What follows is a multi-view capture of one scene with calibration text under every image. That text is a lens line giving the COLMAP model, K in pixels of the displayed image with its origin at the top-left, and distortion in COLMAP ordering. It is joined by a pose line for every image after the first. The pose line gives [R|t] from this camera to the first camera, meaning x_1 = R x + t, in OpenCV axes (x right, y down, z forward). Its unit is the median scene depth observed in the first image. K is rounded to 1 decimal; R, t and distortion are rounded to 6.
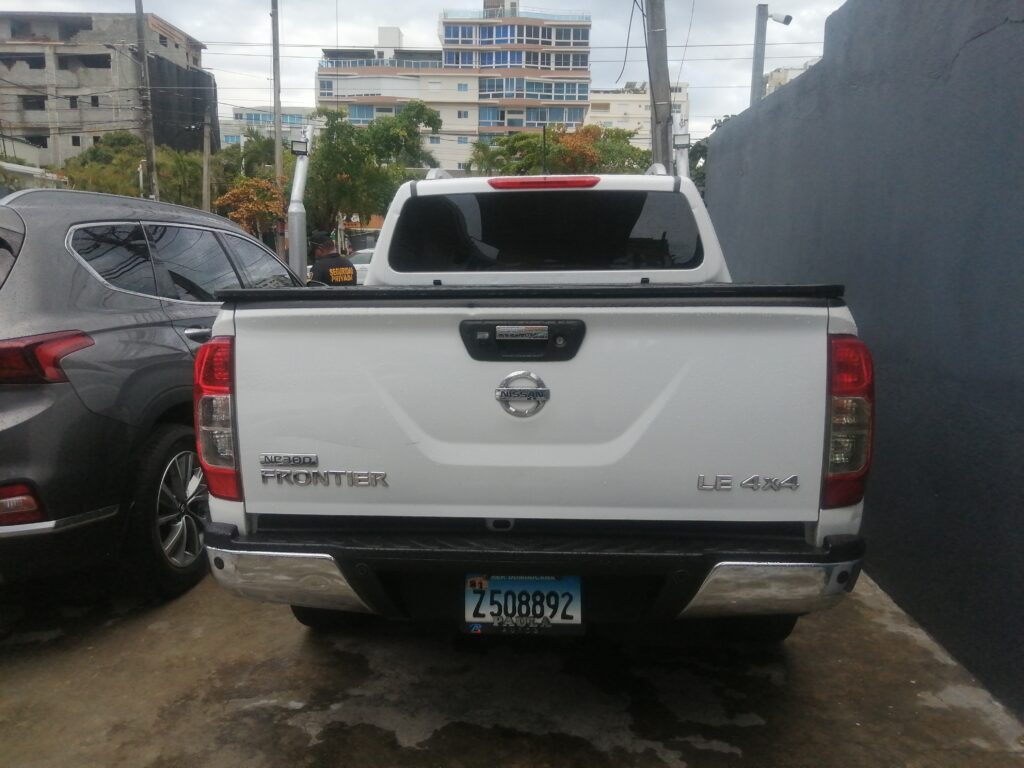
lens RADIAL K [[817.8, 0, 512.0], [0, 817.8, 384.0], [0, 0, 1]] dist [0.064179, -0.136847]
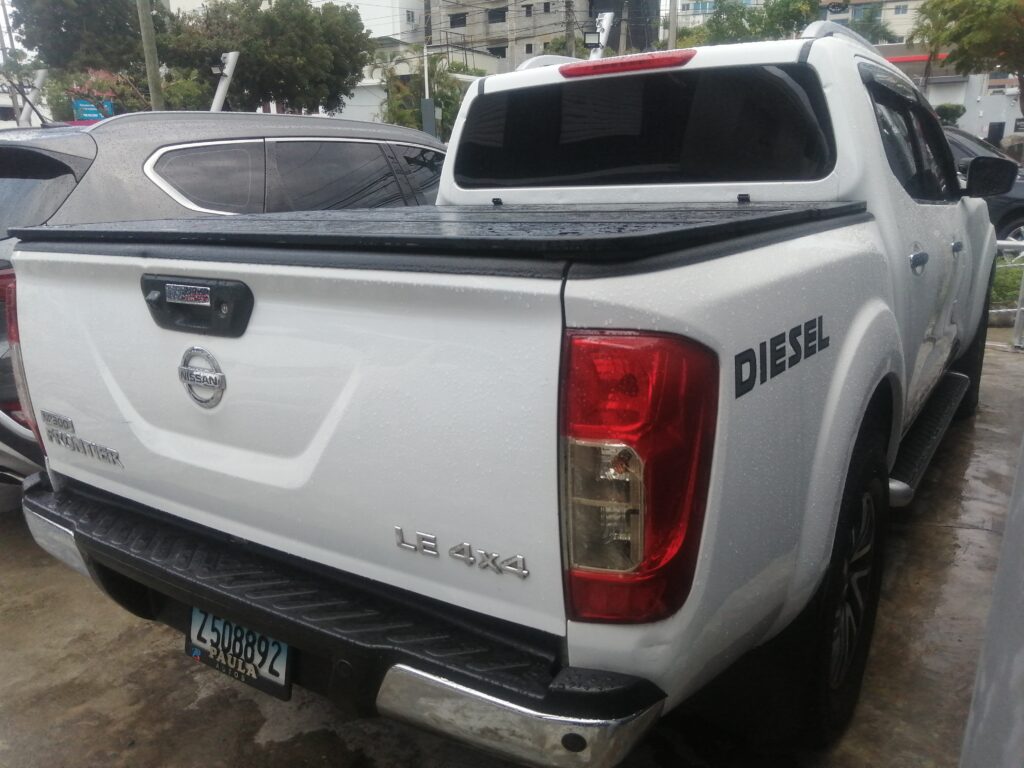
lens RADIAL K [[817.8, 0, 512.0], [0, 817.8, 384.0], [0, 0, 1]] dist [0.064179, -0.136847]
pose [[0.867597, 0.105974, -0.485844, 0.583533], [-0.046581, 0.990052, 0.132771, -0.088277], [0.495081, -0.092560, 0.863902, 0.465062]]
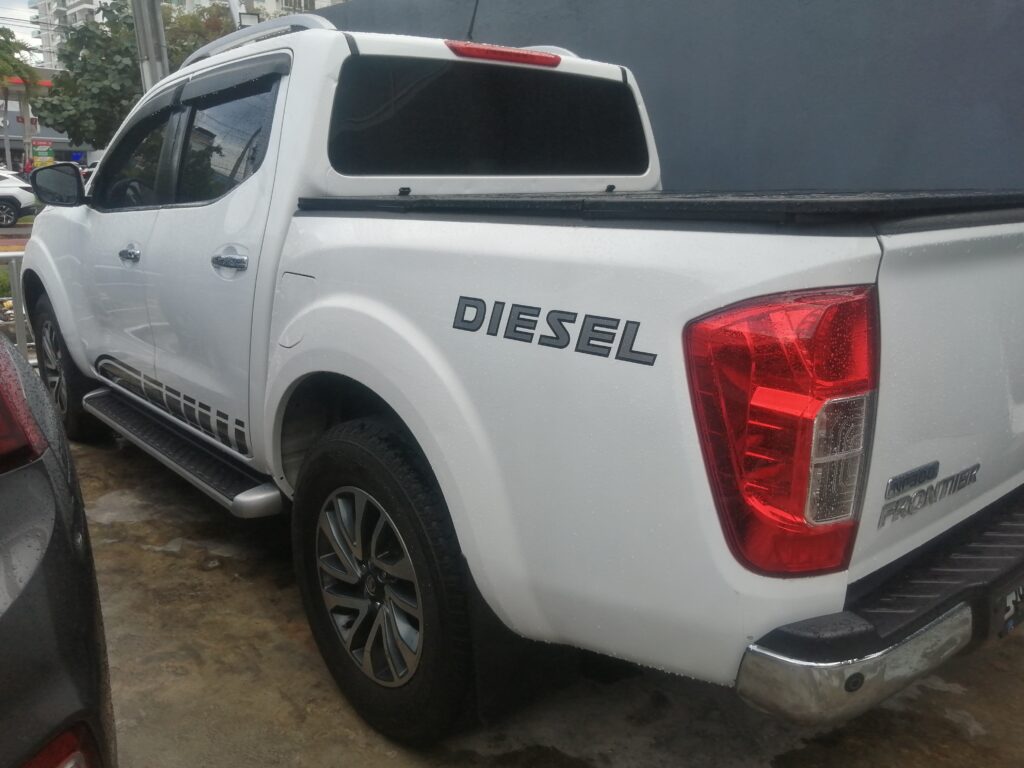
lens RADIAL K [[817.8, 0, 512.0], [0, 817.8, 384.0], [0, 0, 1]] dist [0.064179, -0.136847]
pose [[0.713940, -0.162055, 0.681196, -0.873578], [0.092389, 0.986146, 0.137772, -0.088926], [-0.694085, -0.035425, 0.719021, 0.757589]]
